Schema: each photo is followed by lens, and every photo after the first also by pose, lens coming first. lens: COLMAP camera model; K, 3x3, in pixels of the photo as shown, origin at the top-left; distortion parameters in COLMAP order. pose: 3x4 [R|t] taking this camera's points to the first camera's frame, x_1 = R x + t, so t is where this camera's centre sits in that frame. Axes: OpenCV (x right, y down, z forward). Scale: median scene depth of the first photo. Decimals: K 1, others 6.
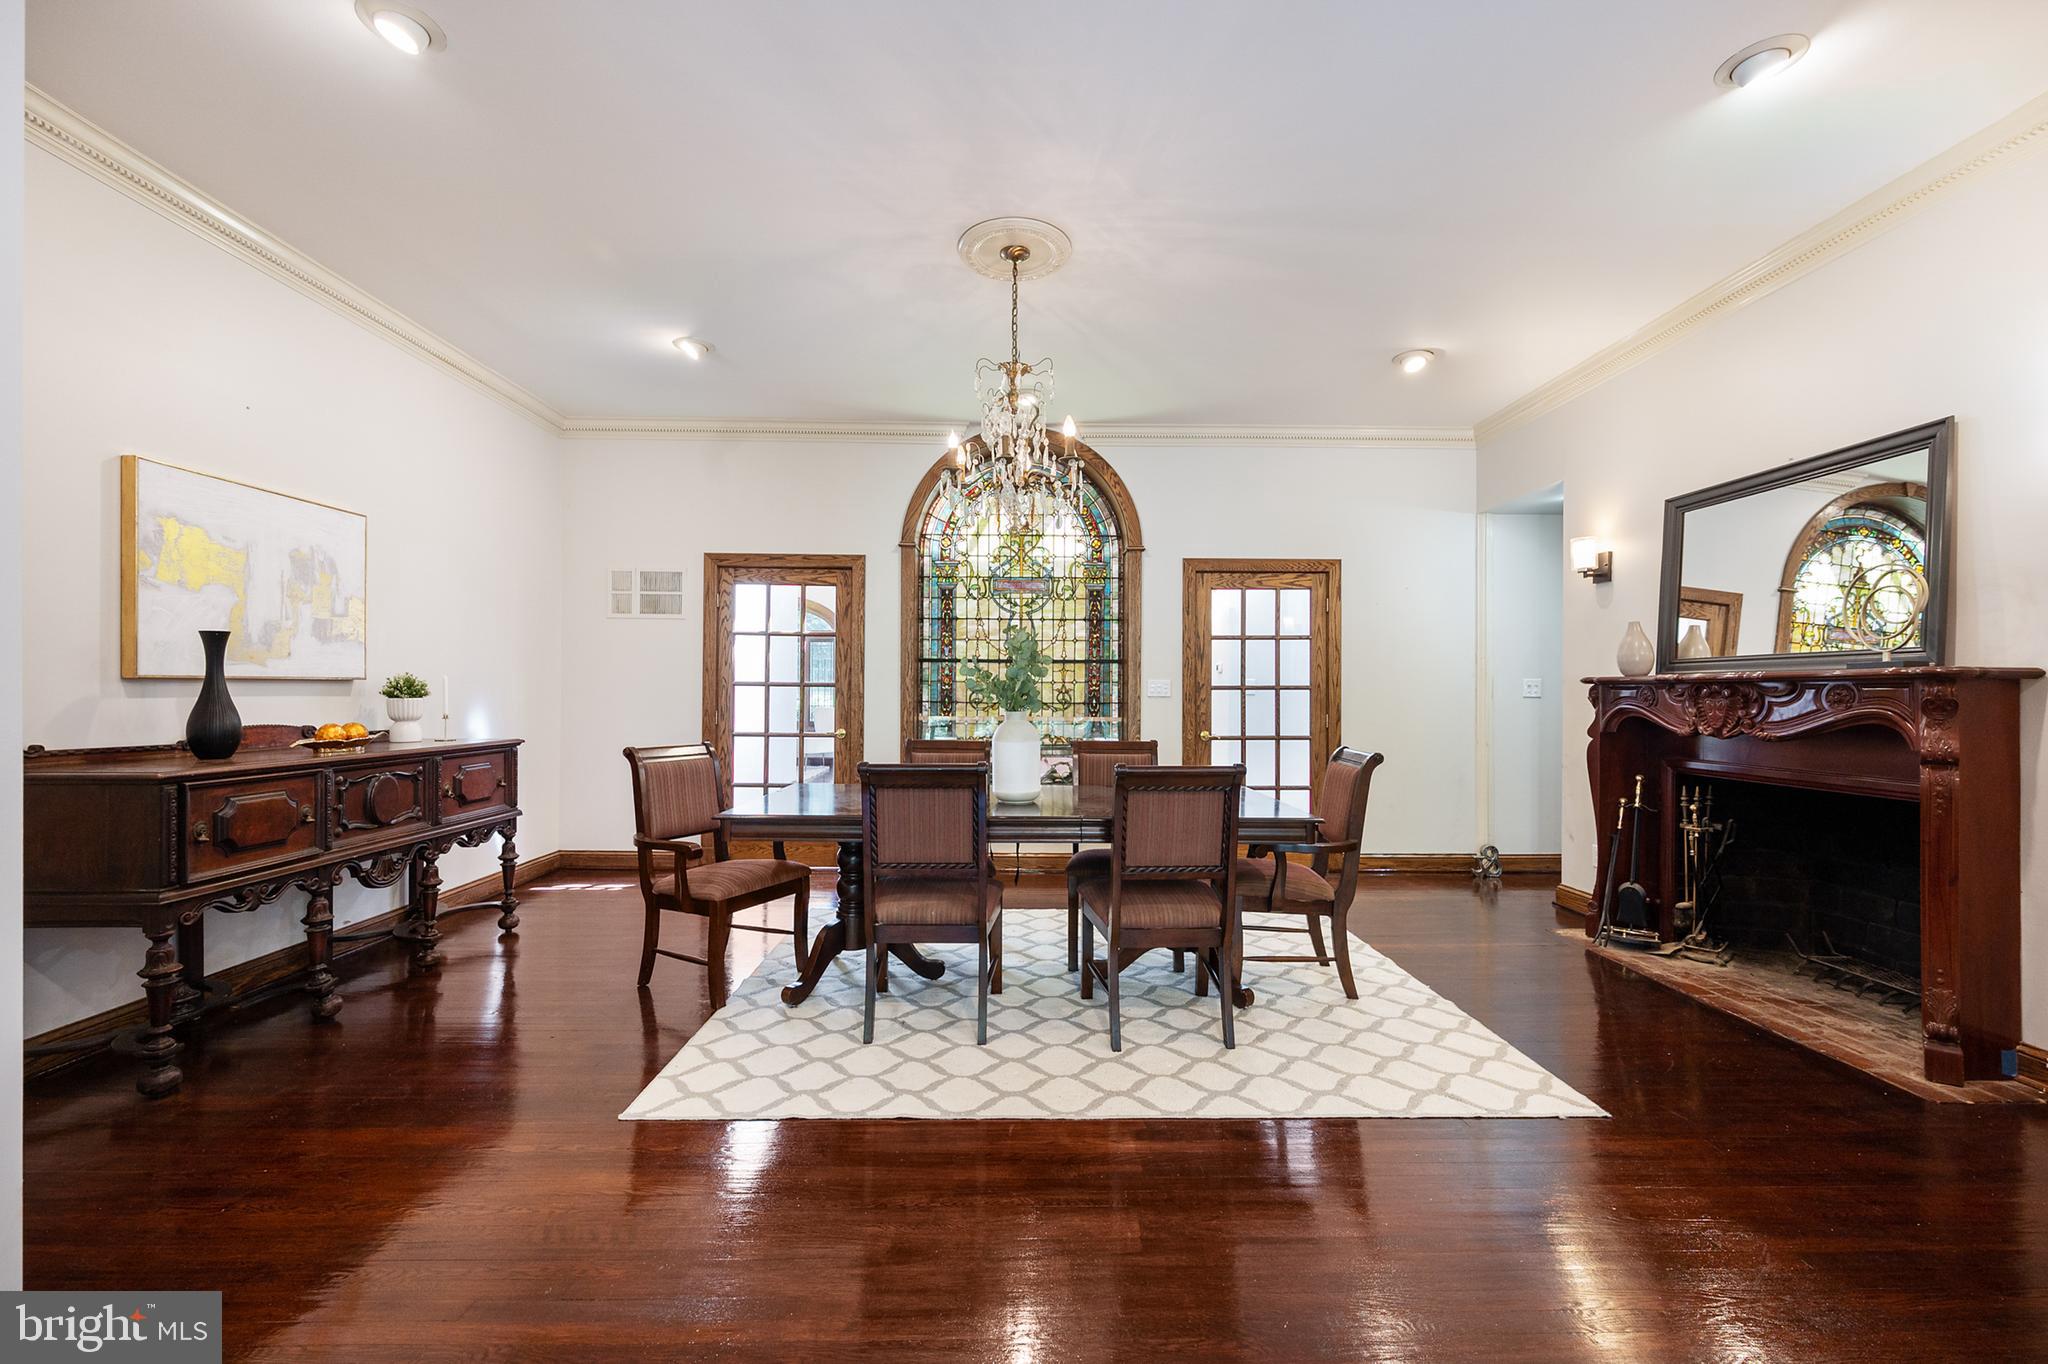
lens RADIAL K [[823.3, 0, 1013.3], [0, 823.3, 688.5], [0, 0, 1]] dist [-0.000933, -0.000778]
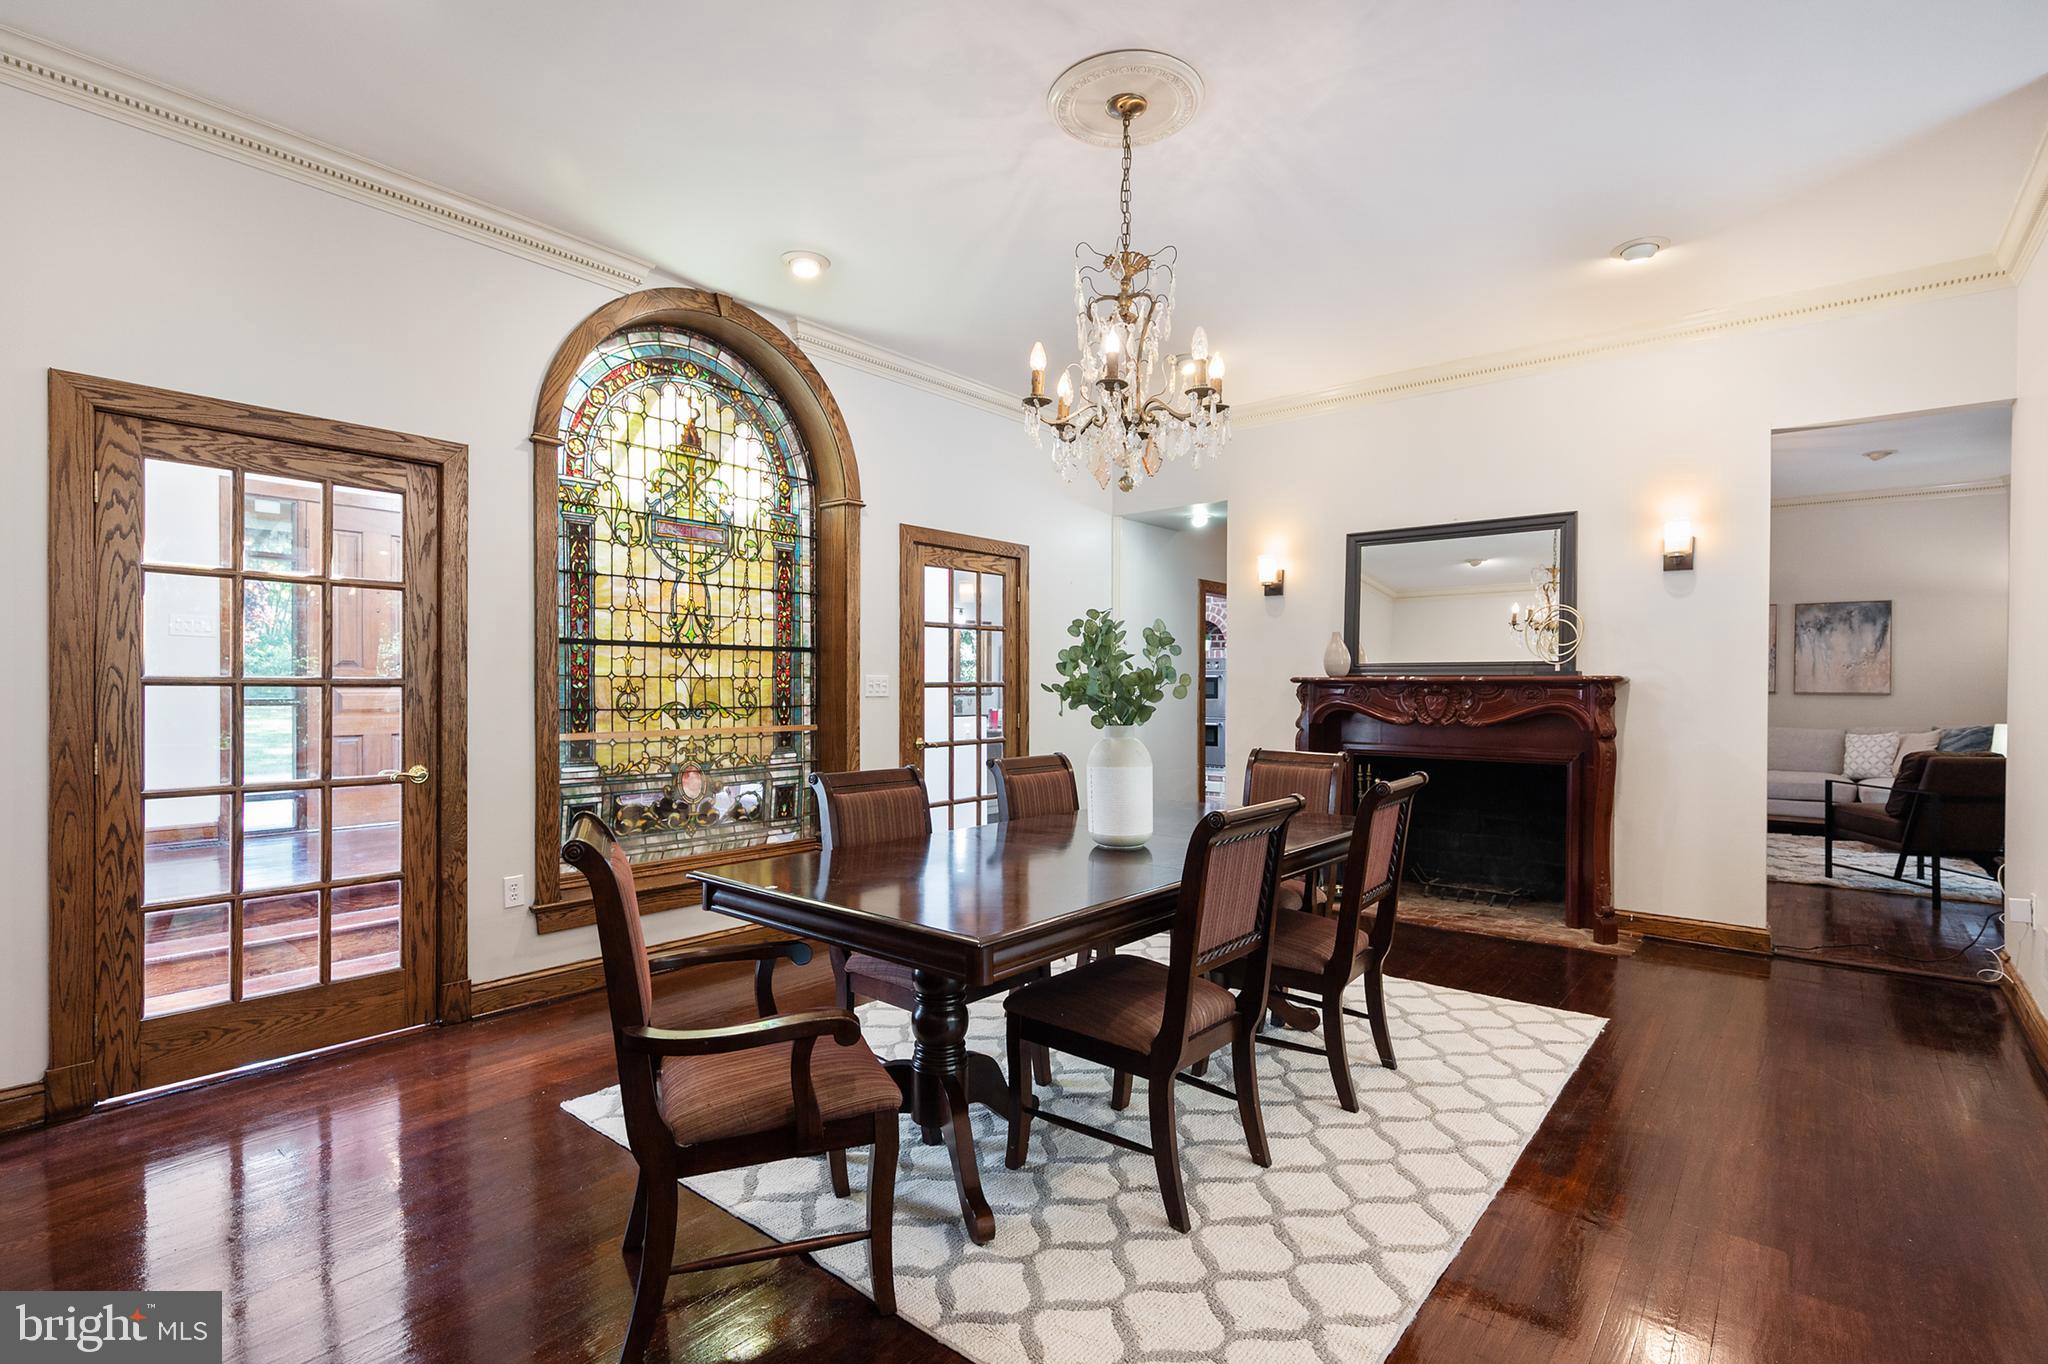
lens RADIAL K [[961.7, 0, 1024.6], [0, 961.7, 691.6], [0, 0, 1]] dist [-0.000493, -0.000383]
pose [[0.646140, -0.009495, 0.763160, -0.411791], [-0.003260, 0.999879, 0.015201, -0.008973], [-0.763212, -0.012309, 0.646031, 0.289462]]
